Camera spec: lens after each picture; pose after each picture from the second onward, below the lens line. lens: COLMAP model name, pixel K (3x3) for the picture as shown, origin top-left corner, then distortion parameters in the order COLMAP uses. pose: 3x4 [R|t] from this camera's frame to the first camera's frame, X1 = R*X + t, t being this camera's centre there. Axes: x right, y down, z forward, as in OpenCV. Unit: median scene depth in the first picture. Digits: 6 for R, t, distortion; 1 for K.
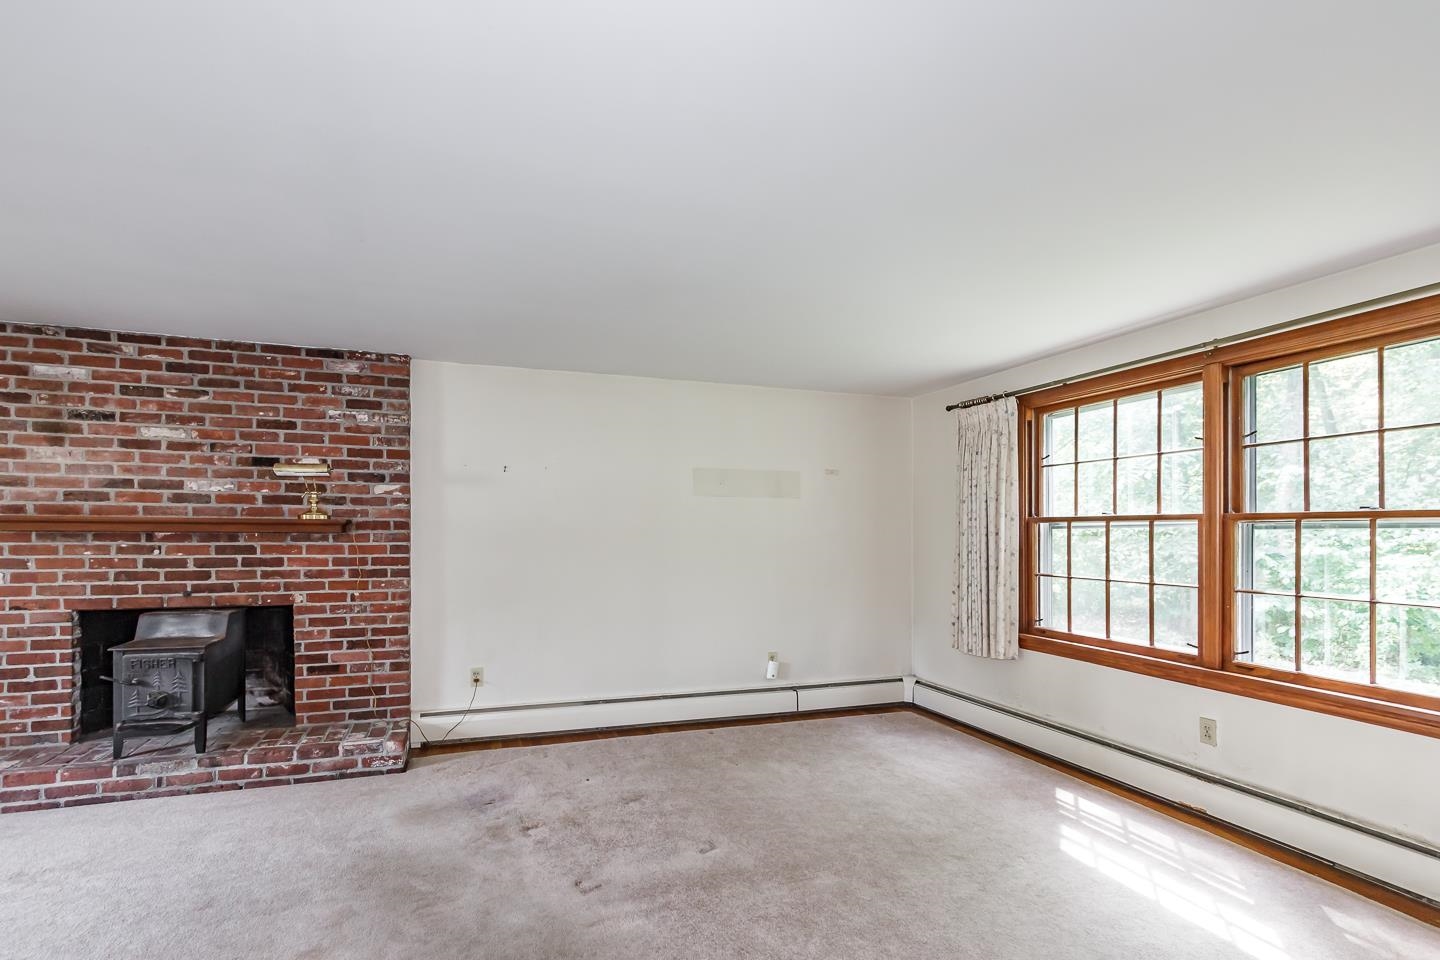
lens RADIAL K [[663.4, 0, 715.6], [0, 663.4, 536.5], [0, 0, 1]] dist [0.002115, 0.000000]
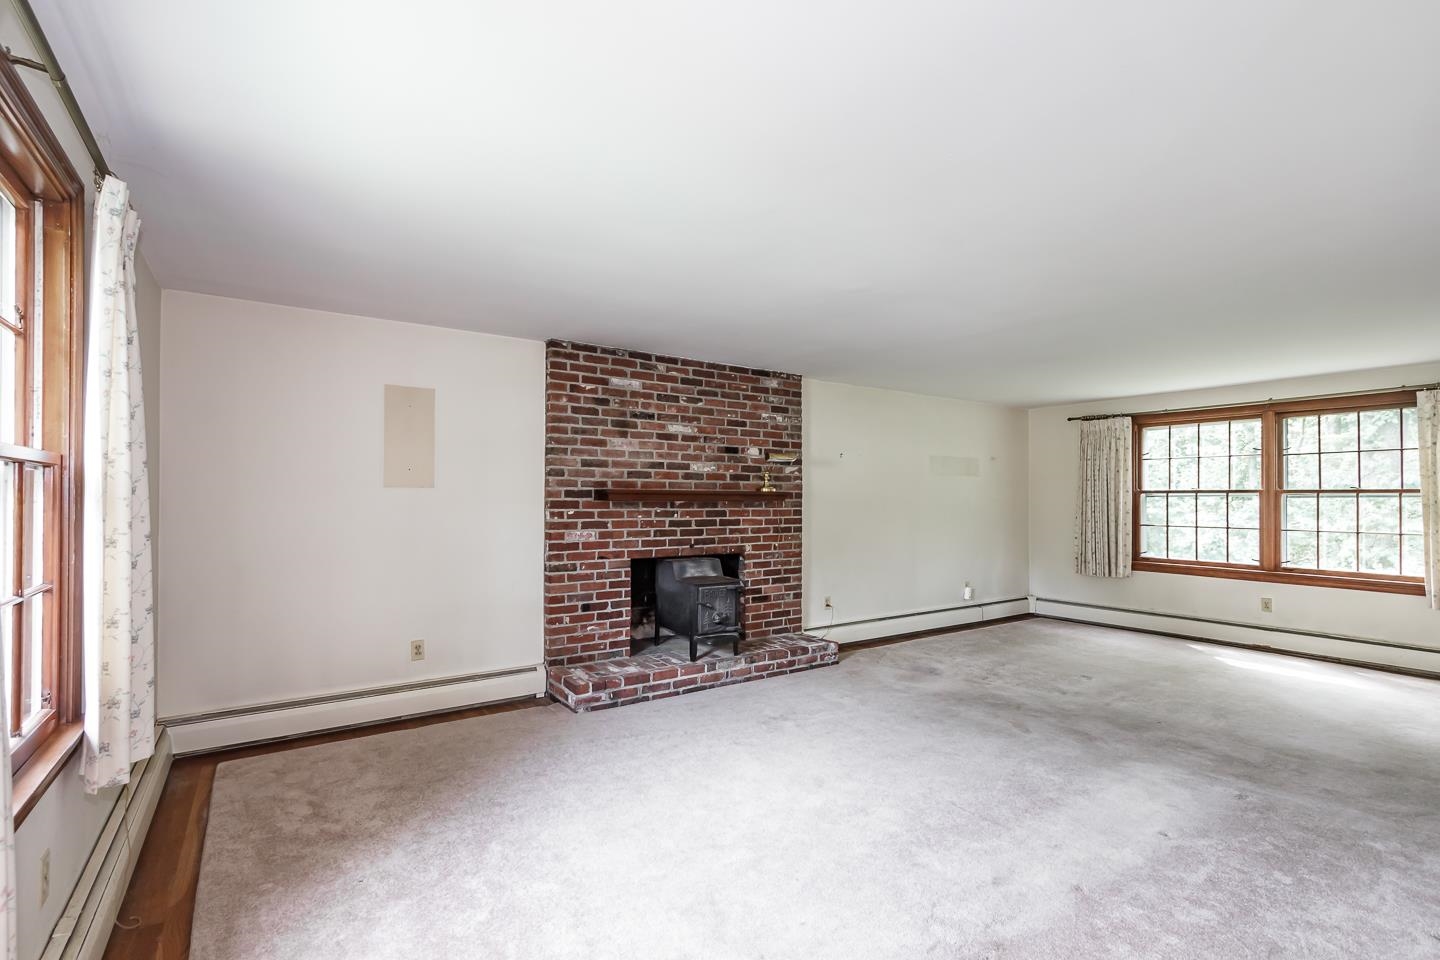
lens RADIAL K [[656.9, 0, 720.5], [0, 656.9, 501.8], [0, 0, 1]] dist [0.000618, -0.000037]
pose [[0.961775, -0.003319, 0.273821, -1.112213], [0.003602, 0.999993, -0.000531, -0.003806], [-0.273818, 0.001497, 0.961780, -0.326864]]
